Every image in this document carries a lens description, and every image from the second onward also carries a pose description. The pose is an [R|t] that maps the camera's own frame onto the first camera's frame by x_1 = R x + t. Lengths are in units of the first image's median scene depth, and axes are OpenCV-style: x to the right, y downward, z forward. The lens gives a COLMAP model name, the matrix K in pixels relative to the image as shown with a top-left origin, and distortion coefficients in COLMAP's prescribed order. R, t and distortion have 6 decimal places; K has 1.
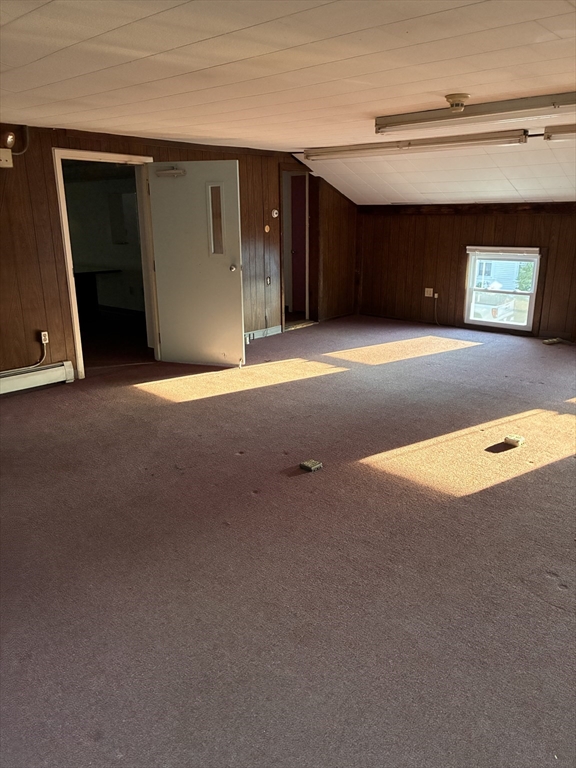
lens RADIAL K [[583.0, 0, 287.2], [0, 583.0, 379.4], [0, 0, 1]] dist [0.025711, -0.009606]
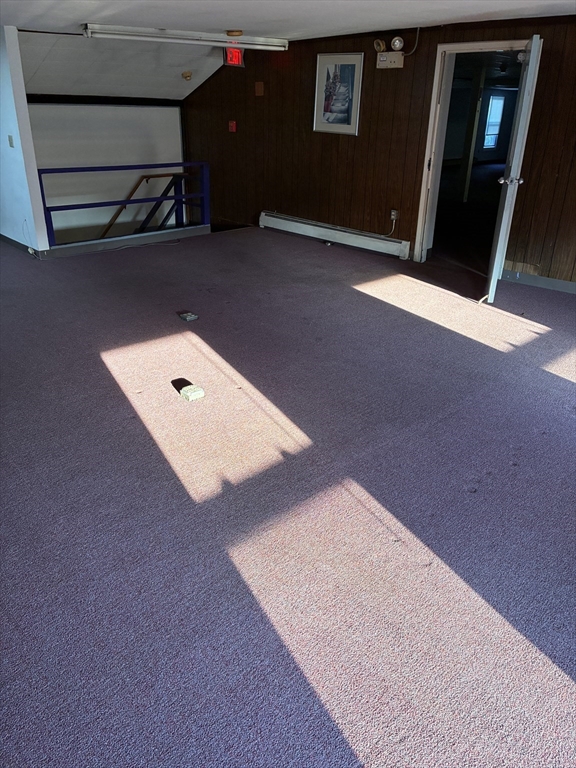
lens RADIAL K [[583.0, 0, 286.6], [0, 583.0, 388.6], [0, 0, 1]] dist [0.025711, -0.009606]
pose [[-0.088513, 0.436861, -0.895164, 0.948426], [-0.278109, 0.852113, 0.443350, -0.265937], [0.956463, 0.288195, 0.046072, 0.904745]]
